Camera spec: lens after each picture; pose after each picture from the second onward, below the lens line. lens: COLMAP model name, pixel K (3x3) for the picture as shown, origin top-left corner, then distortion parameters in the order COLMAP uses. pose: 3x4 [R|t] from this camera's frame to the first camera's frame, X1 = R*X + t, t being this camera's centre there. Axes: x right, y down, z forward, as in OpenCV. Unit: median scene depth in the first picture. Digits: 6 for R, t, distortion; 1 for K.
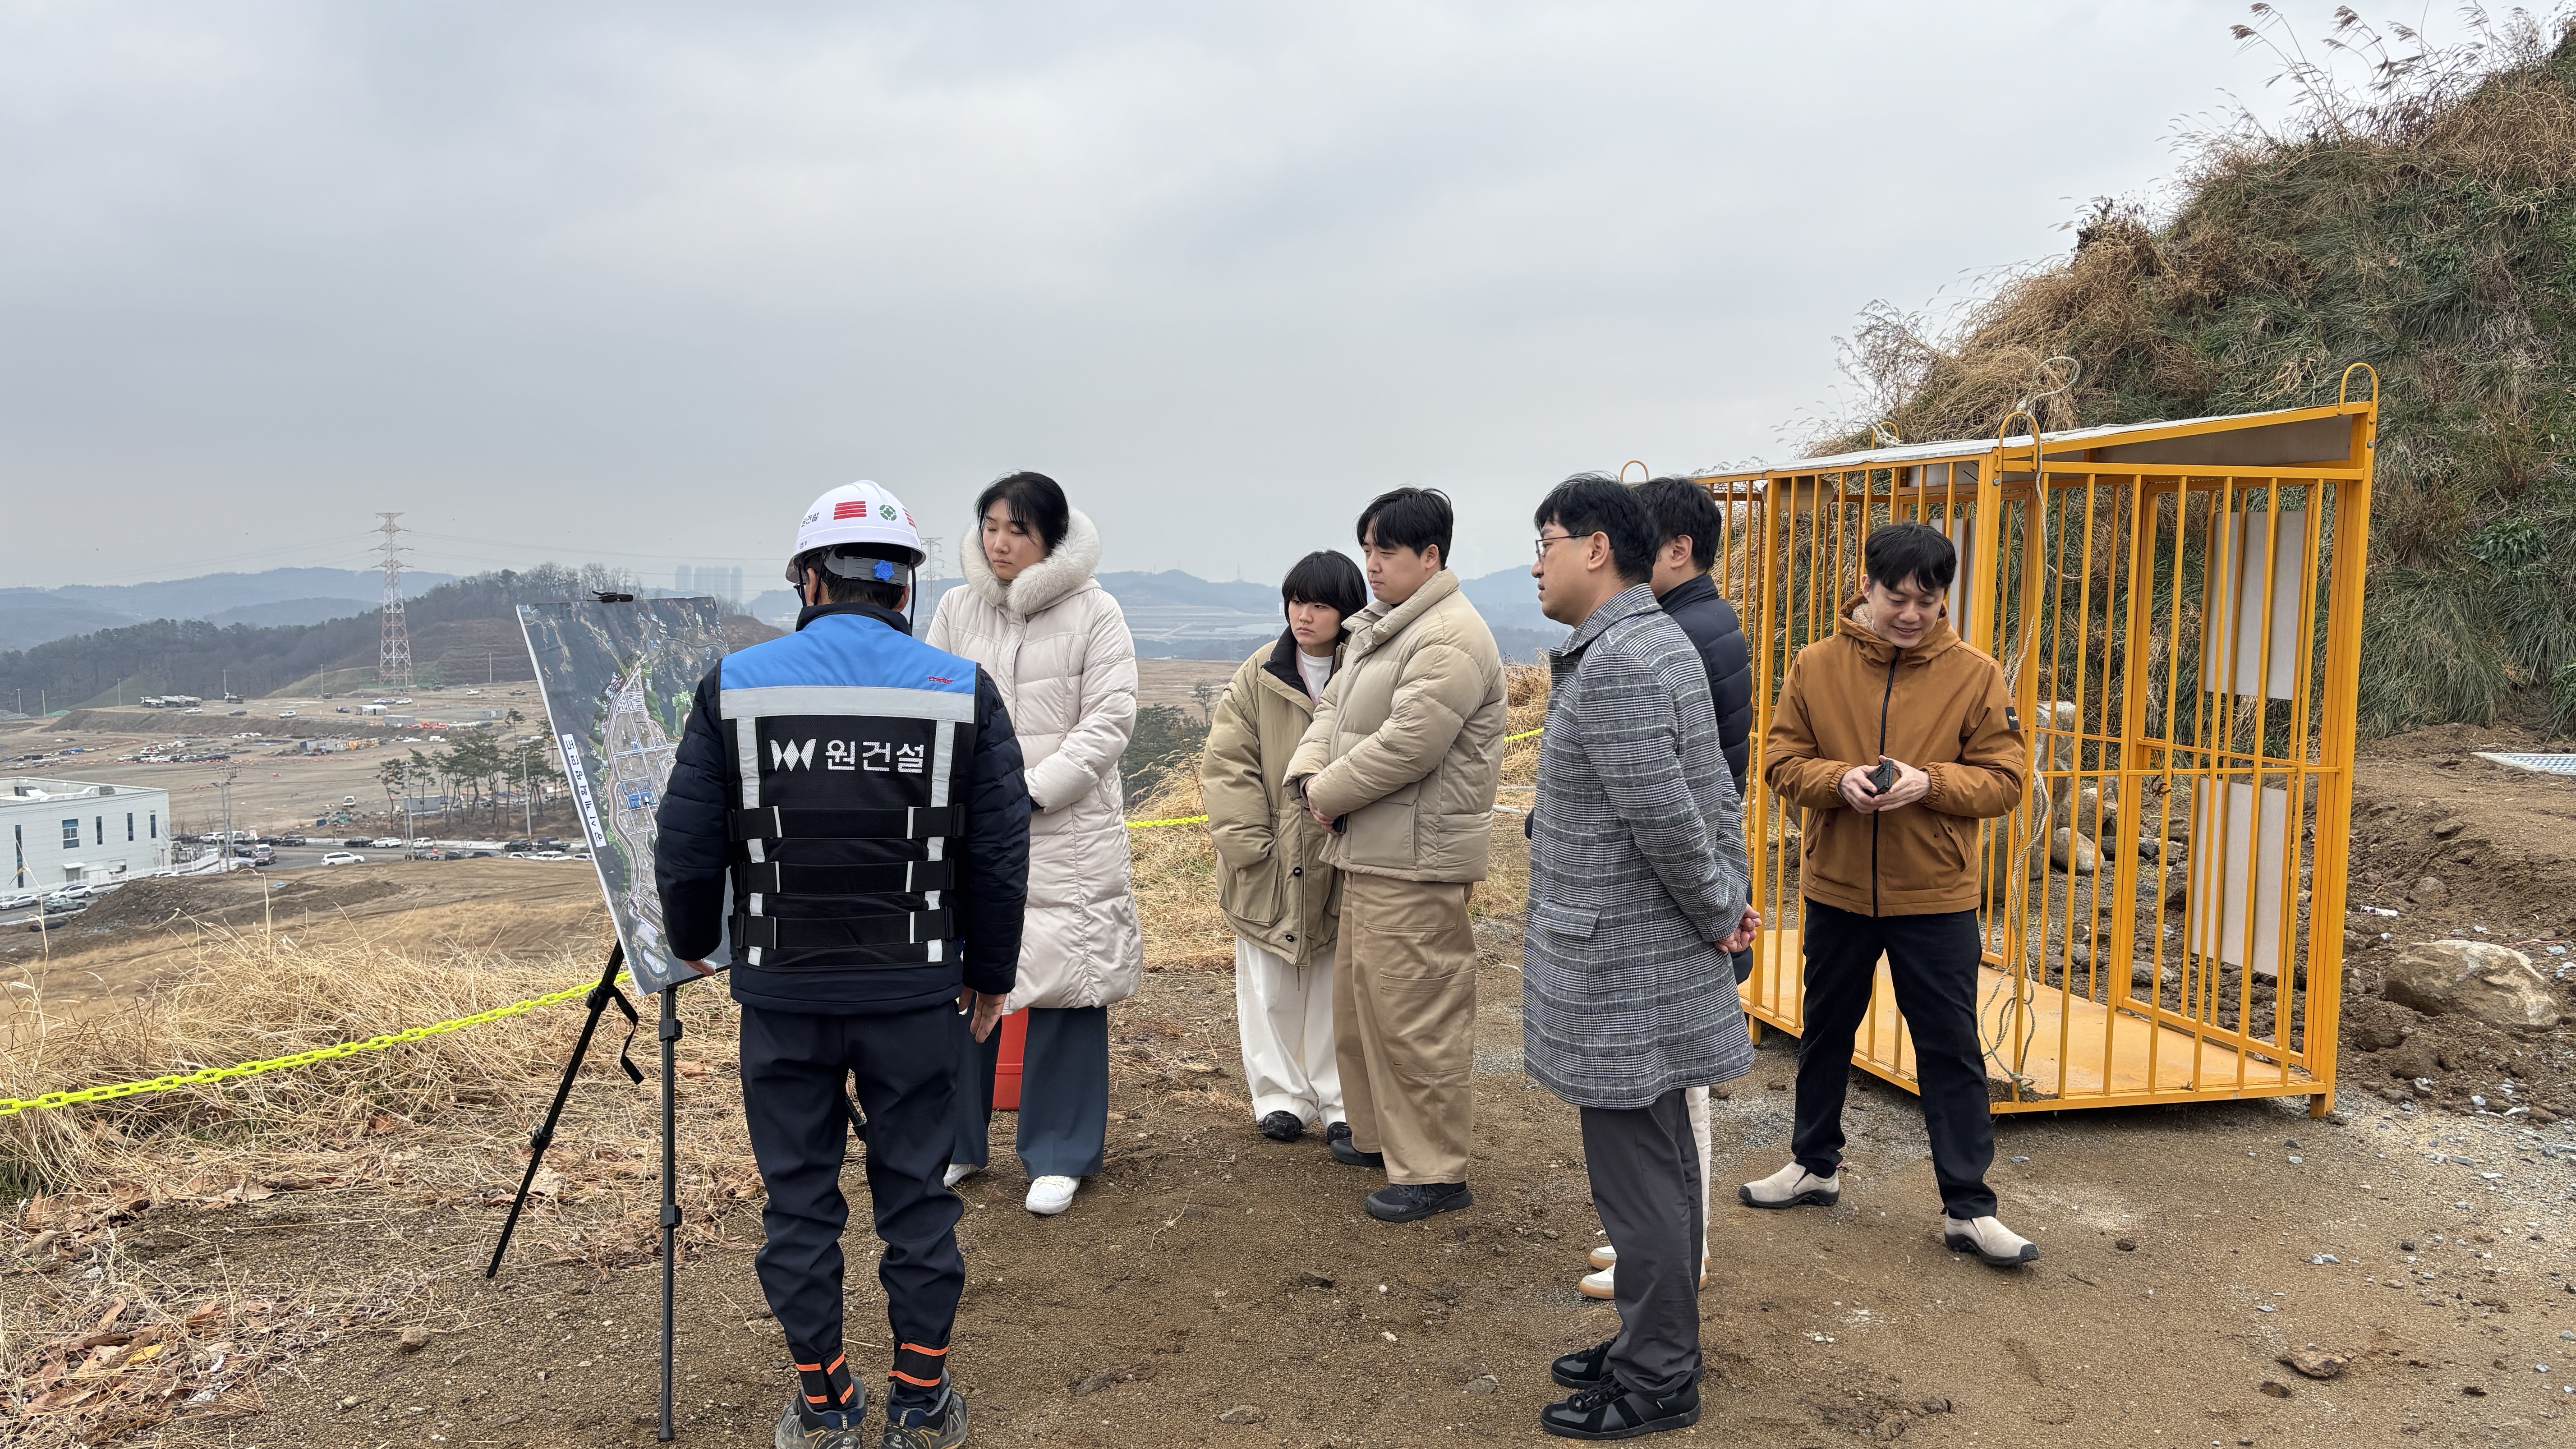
lens RADIAL K [[1941.9, 0, 1295.4], [0, 1941.9, 718.8], [0, 0, 1]] dist [0.051929, -0.054464]
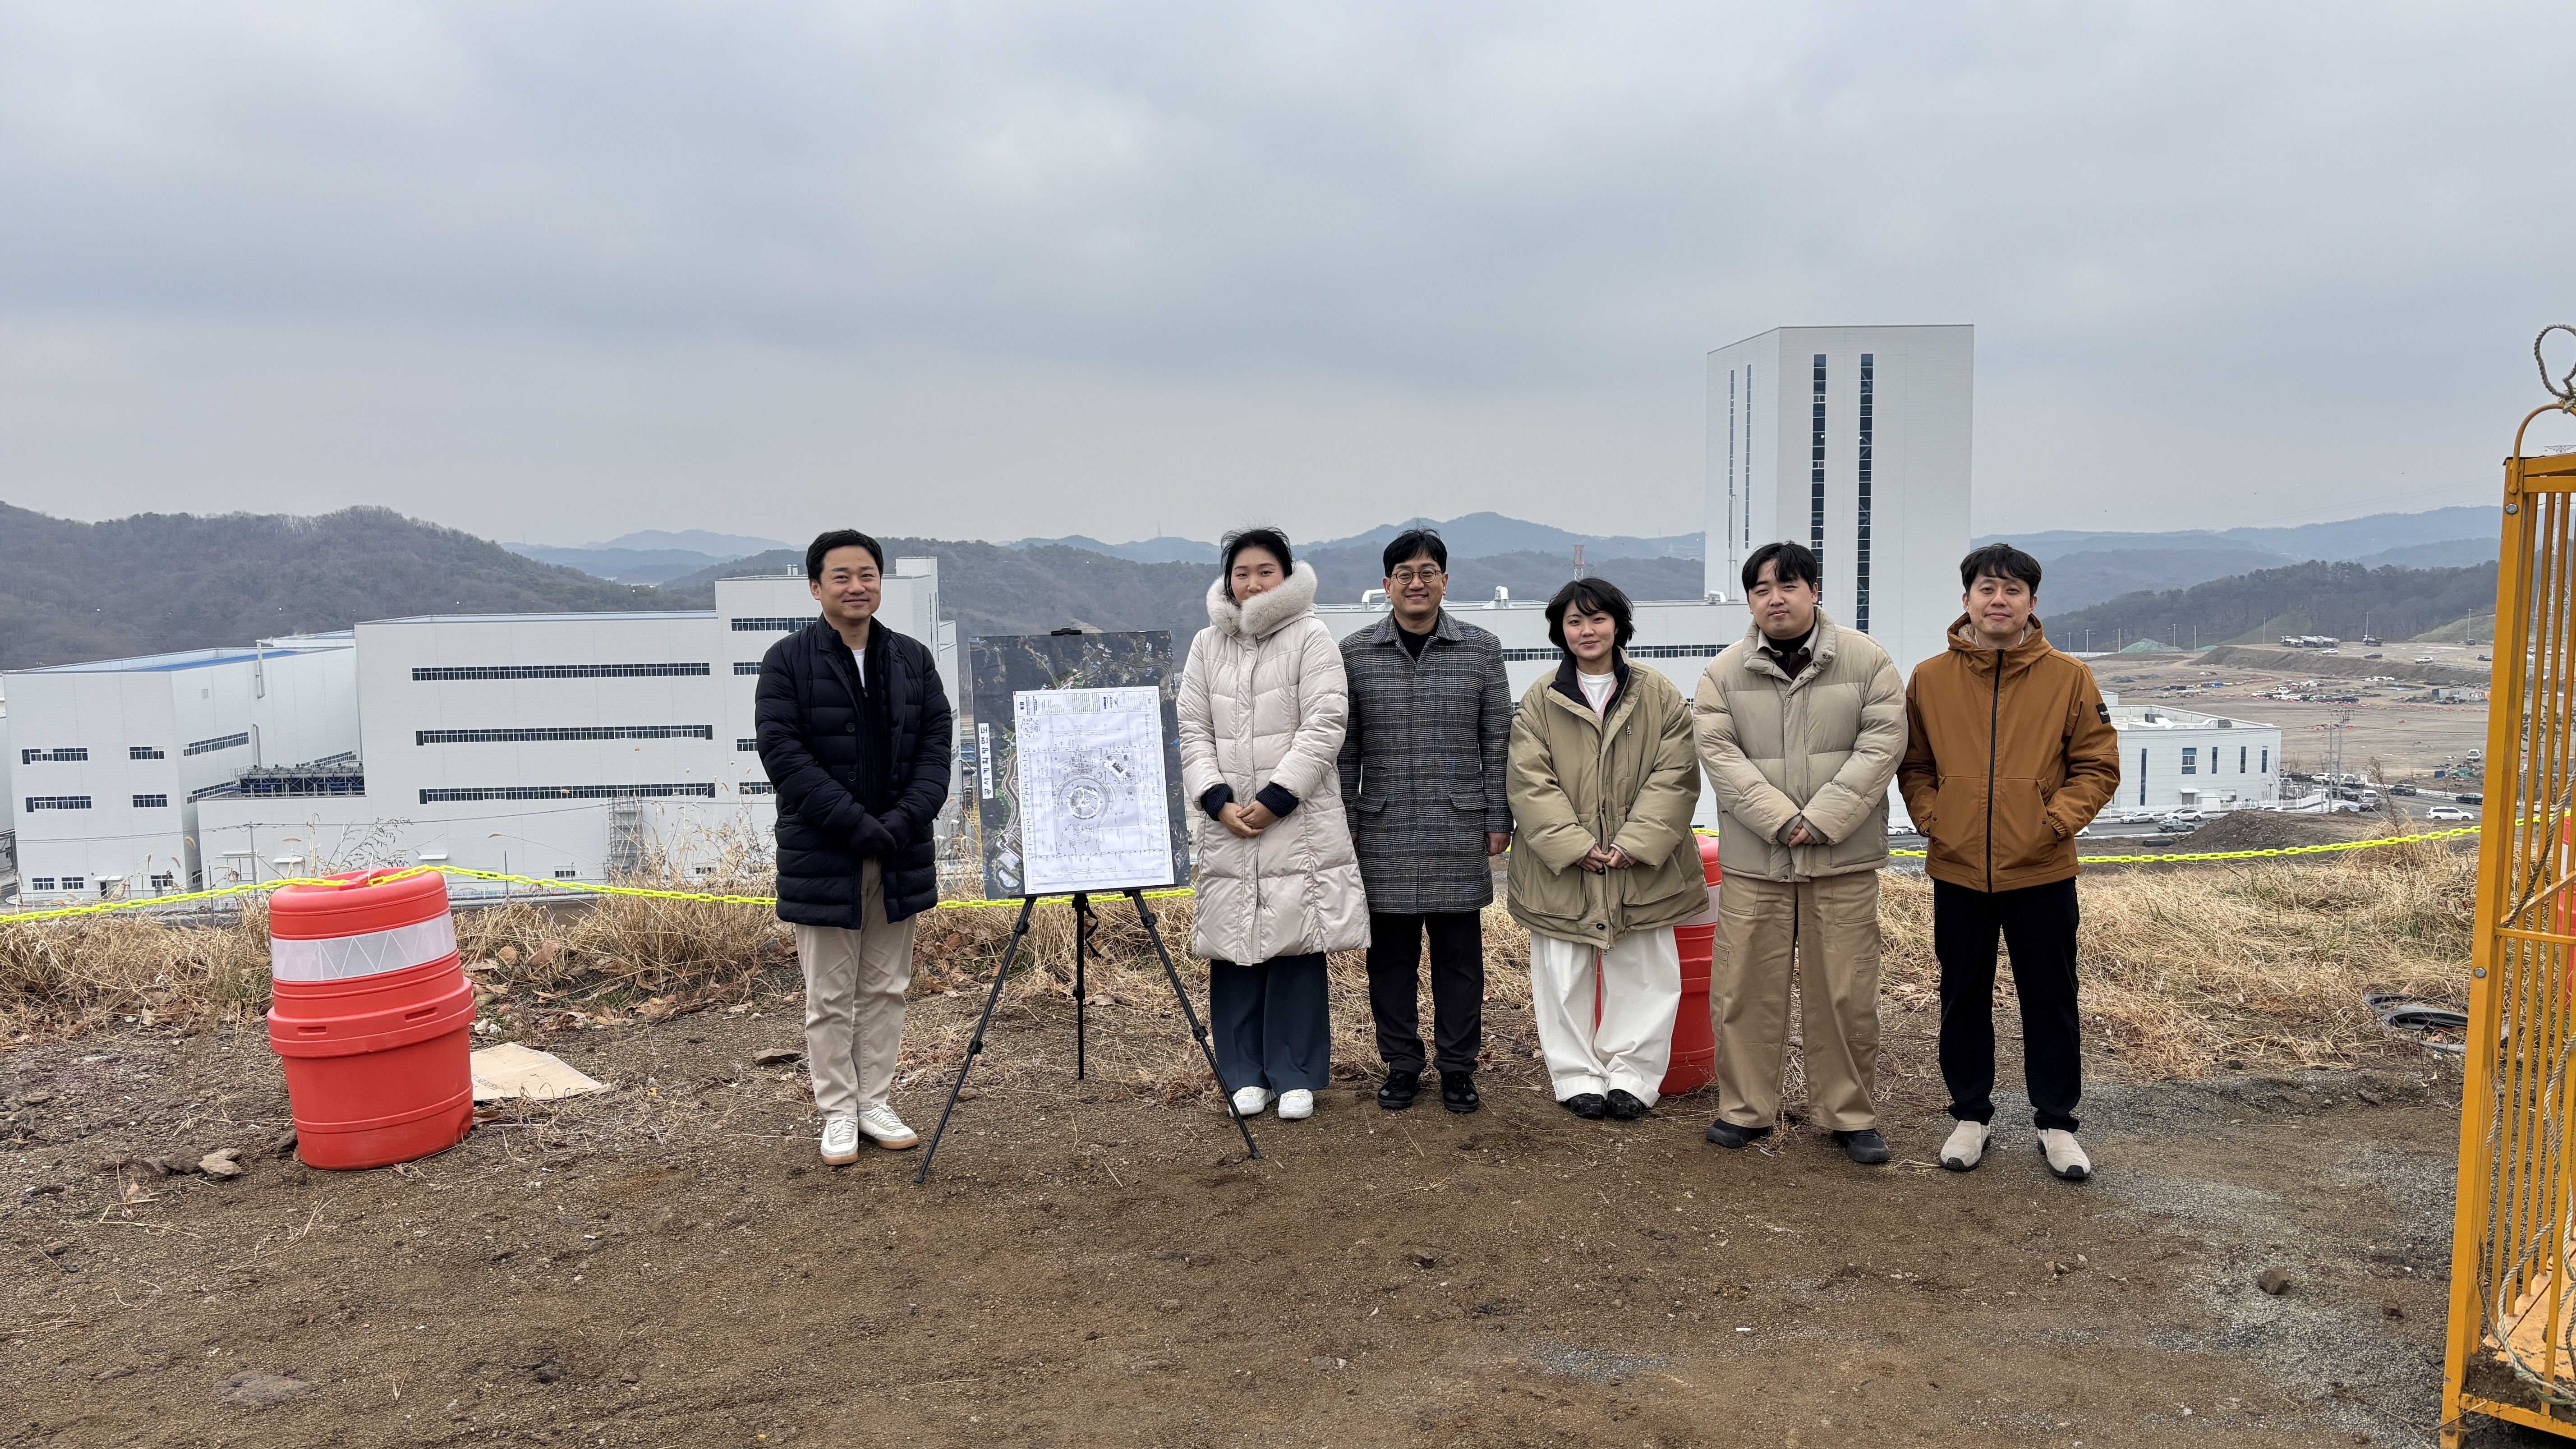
lens RADIAL K [[1941.9, 0, 1274.7], [0, 1941.9, 731.6], [0, 0, 1]] dist [0.051929, -0.054464]
pose [[0.529213, 0.080798, -0.844633, 0.570363], [-0.049865, 0.996697, 0.064101, -0.052299], [0.847022, 0.008194, 0.531494, 0.212365]]
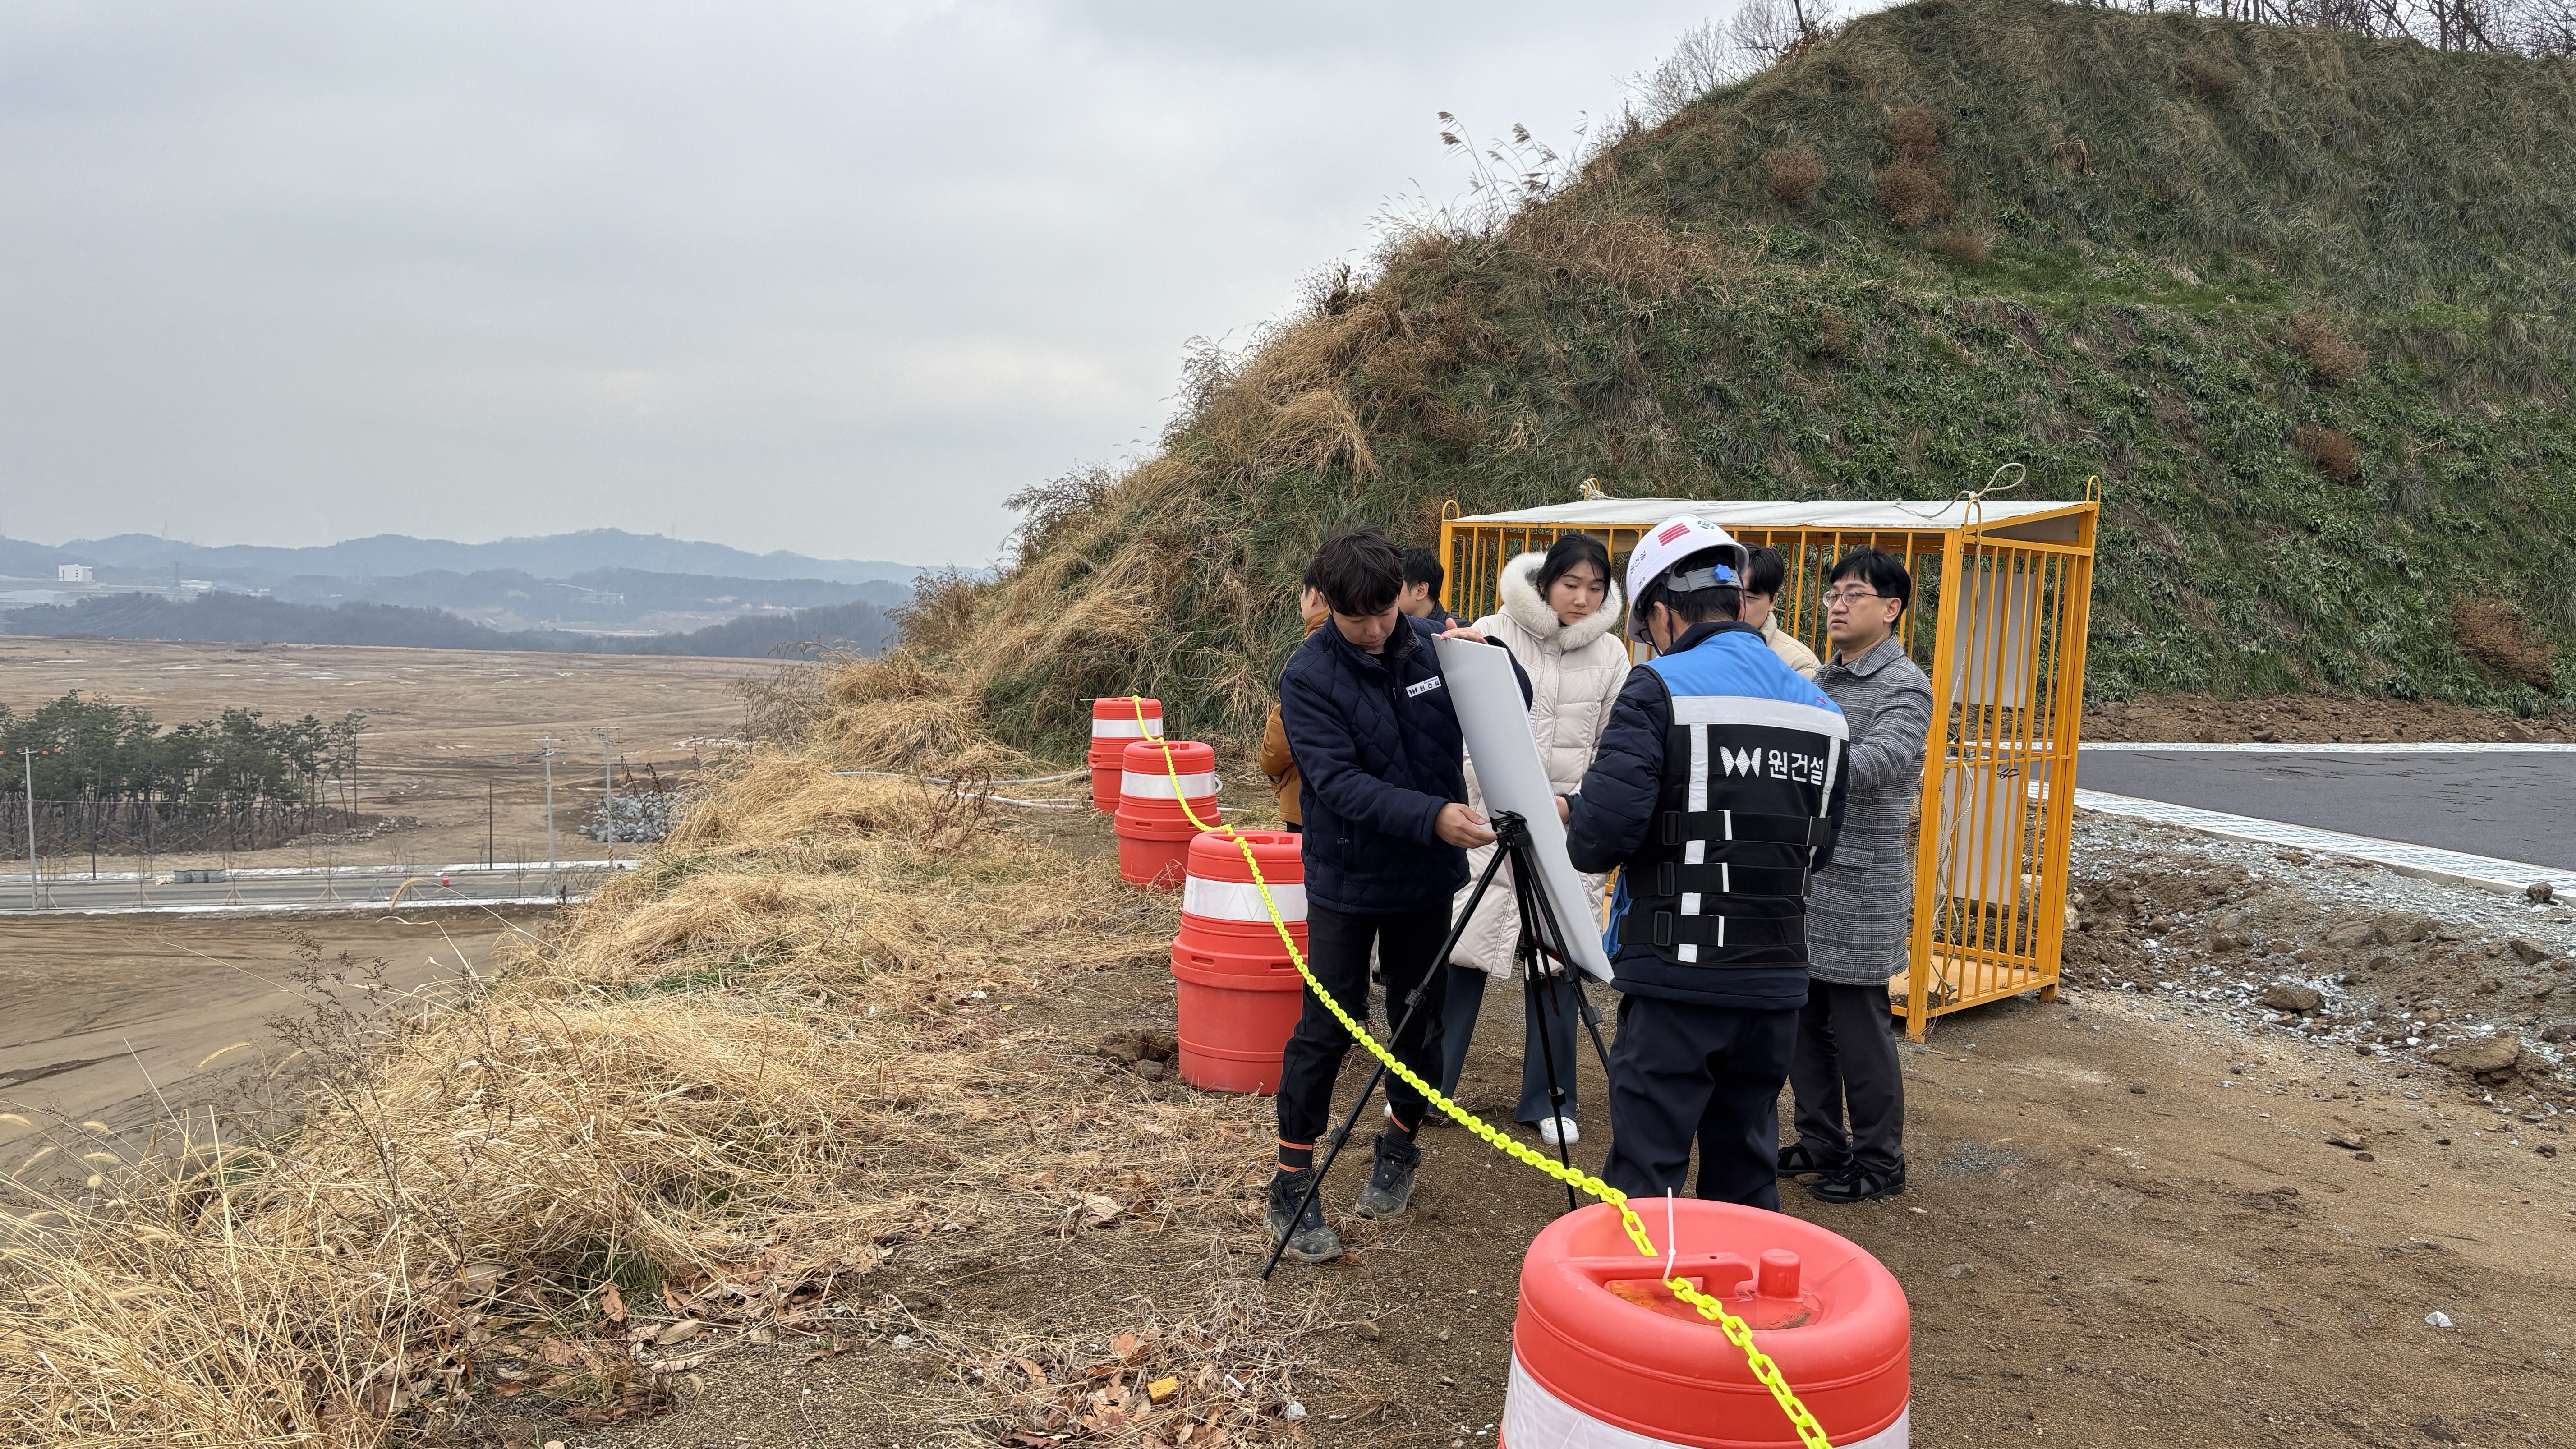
lens RADIAL K [[1941.9, 0, 1296.0], [0, 1941.9, 740.1], [0, 0, 1]] dist [0.051929, -0.054464]
pose [[0.845922, -0.015838, 0.533071, -0.606610], [0.005751, 0.999772, 0.020578, -0.016452], [-0.533275, -0.014342, 0.845820, 0.073609]]
